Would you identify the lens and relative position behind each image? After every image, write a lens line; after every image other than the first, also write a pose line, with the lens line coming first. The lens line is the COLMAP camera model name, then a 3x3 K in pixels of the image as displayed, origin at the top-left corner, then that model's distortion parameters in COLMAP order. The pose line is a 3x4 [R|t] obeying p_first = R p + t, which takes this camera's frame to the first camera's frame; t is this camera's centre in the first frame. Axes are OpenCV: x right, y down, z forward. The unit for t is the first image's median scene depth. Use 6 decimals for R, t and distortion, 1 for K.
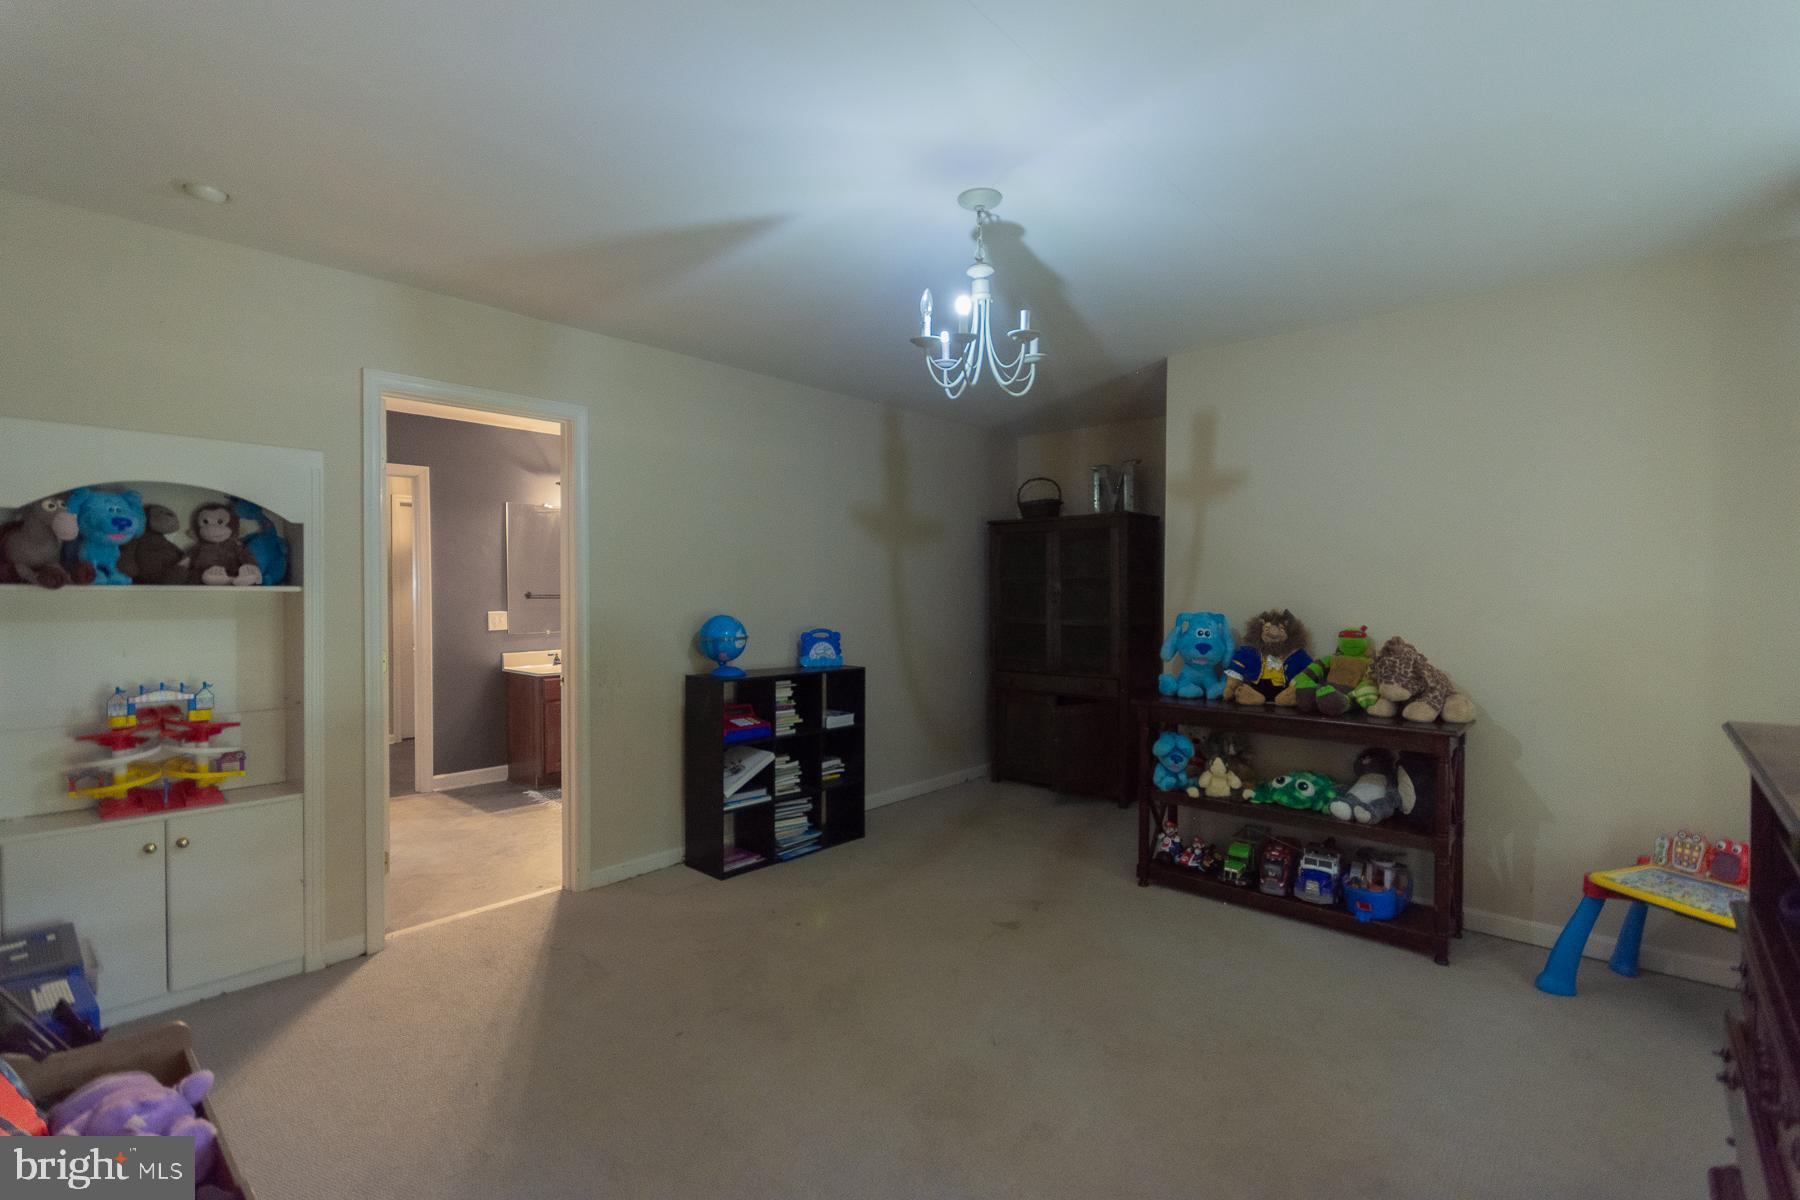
lens RADIAL K [[810.1, 0, 919.4], [0, 810.1, 602.6], [0, 0, 1]] dist [-0.001195, -0.008865]
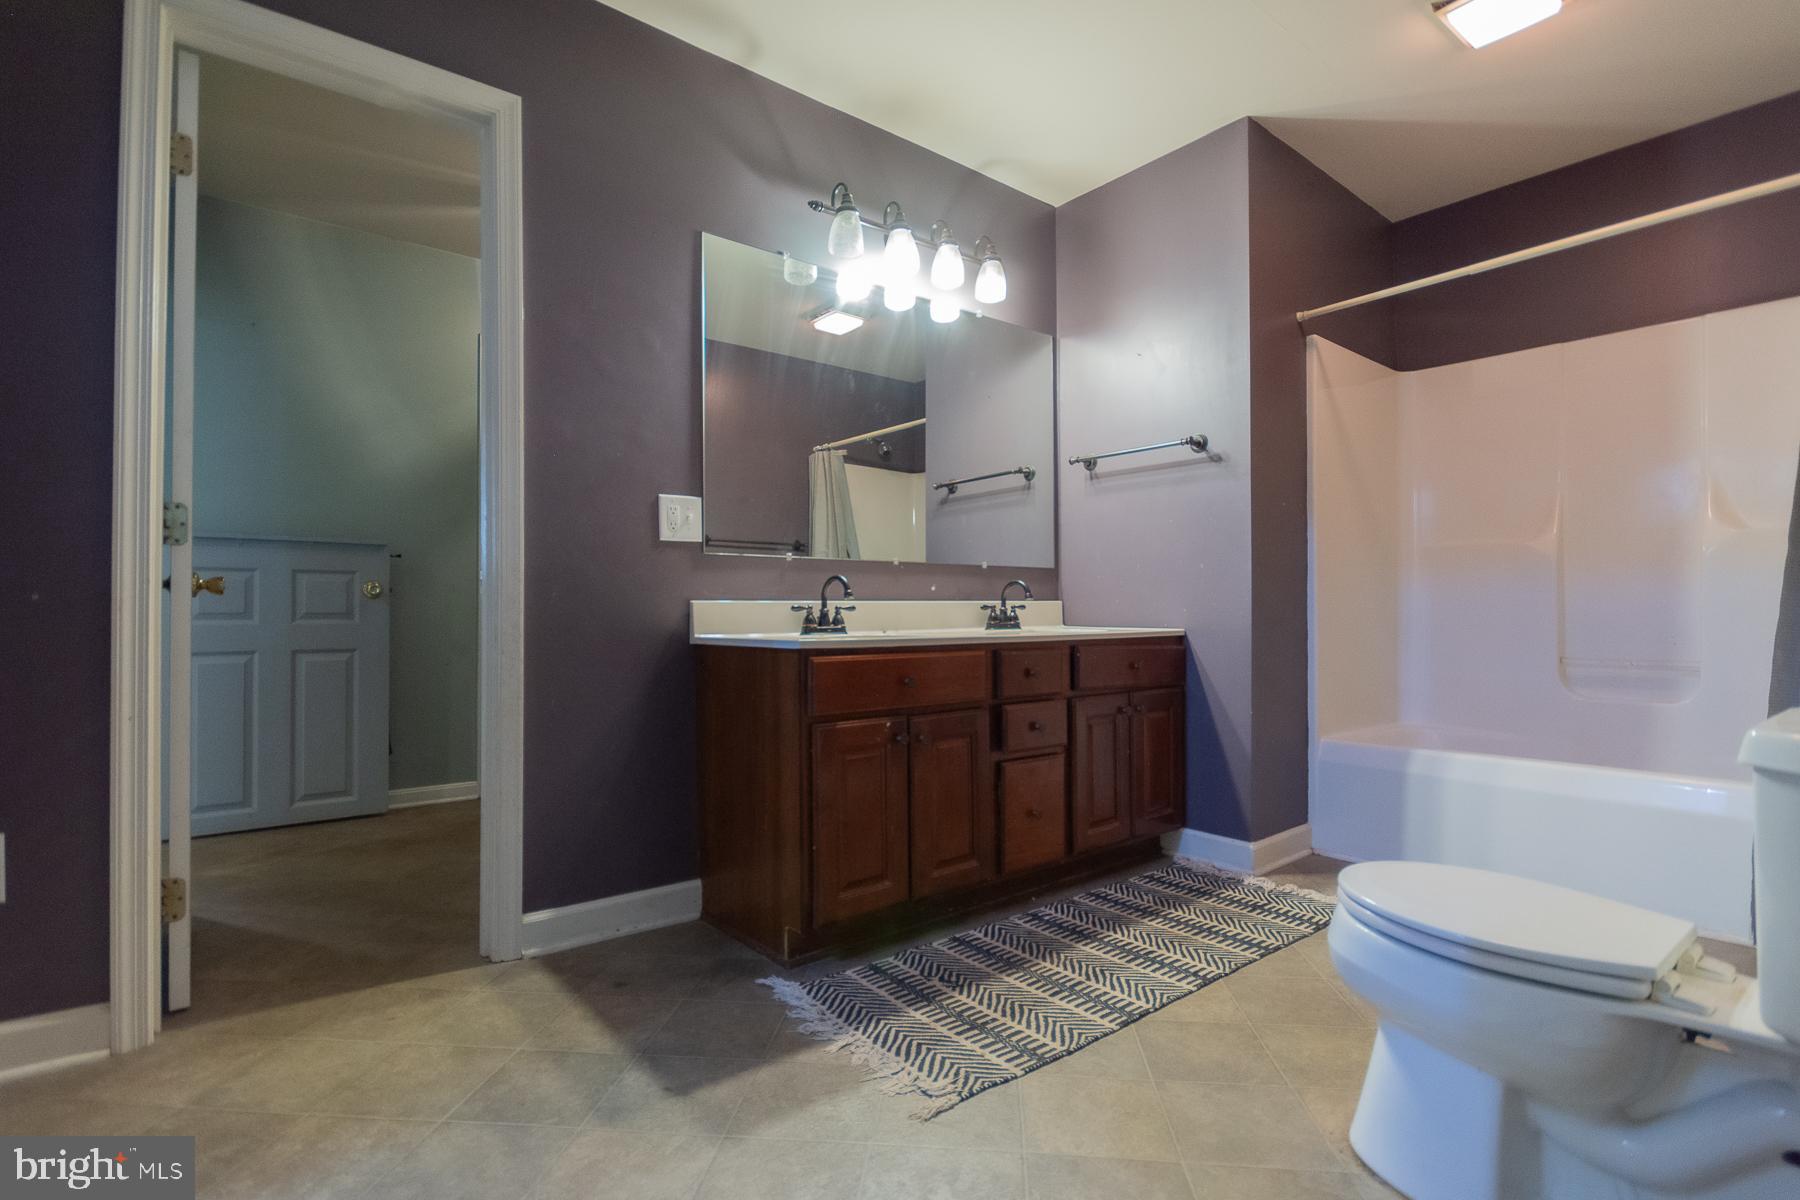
lens RADIAL K [[834.4, 0, 896.6], [0, 834.4, 599.6], [0, 0, 1]] dist [-0.000695, -0.000725]
pose [[0.985361, -0.005681, -0.170384, -0.350923], [0.000402, 0.999519, -0.031003, 0.076978], [0.170478, 0.030480, 0.984890, 0.621673]]
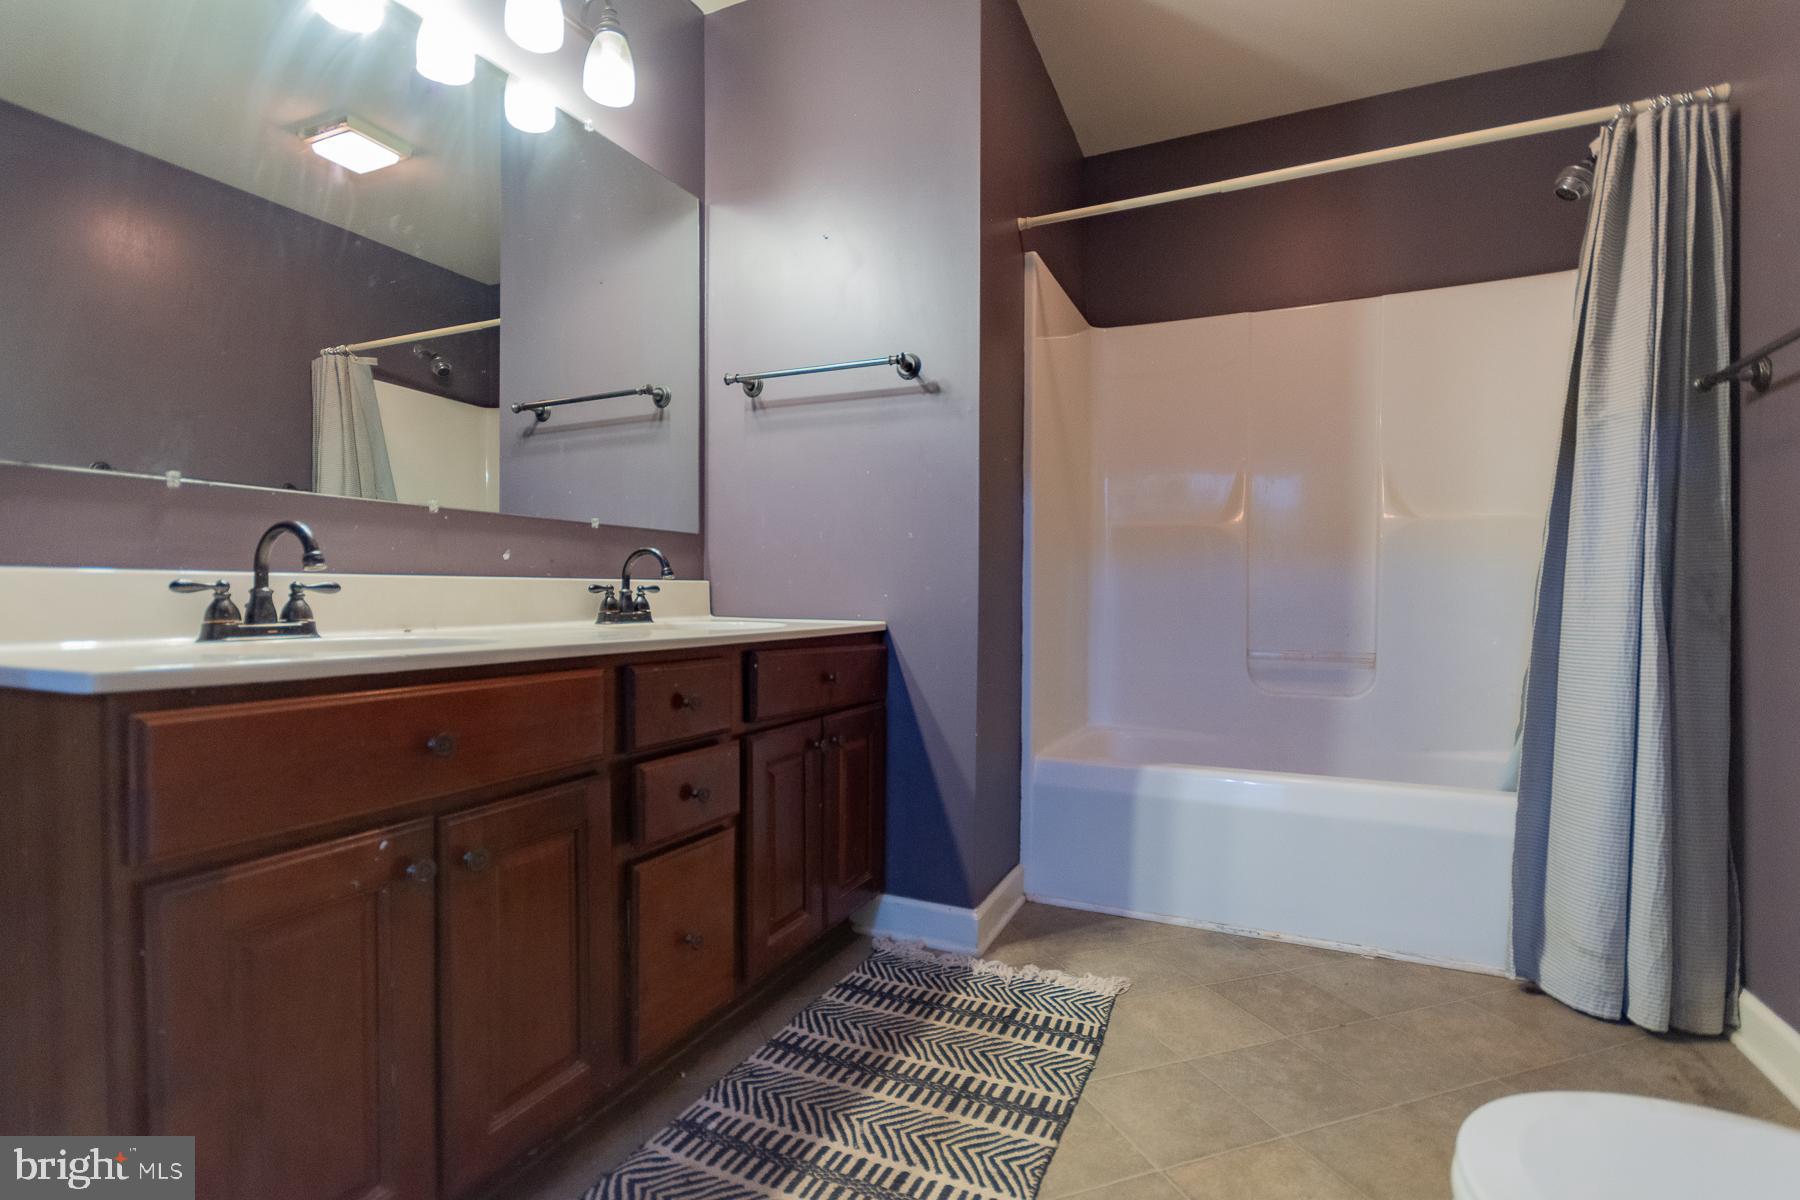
lens RADIAL K [[843.2, 0, 895.4], [0, 843.2, 600.8], [0, 0, 1]] dist [0.004601, -0.007552]
pose [[0.957655, 0.002693, 0.287905, -0.368439], [-0.000100, 0.999959, -0.009021, 0.073341], [-0.287918, 0.008611, 0.957616, 0.794942]]
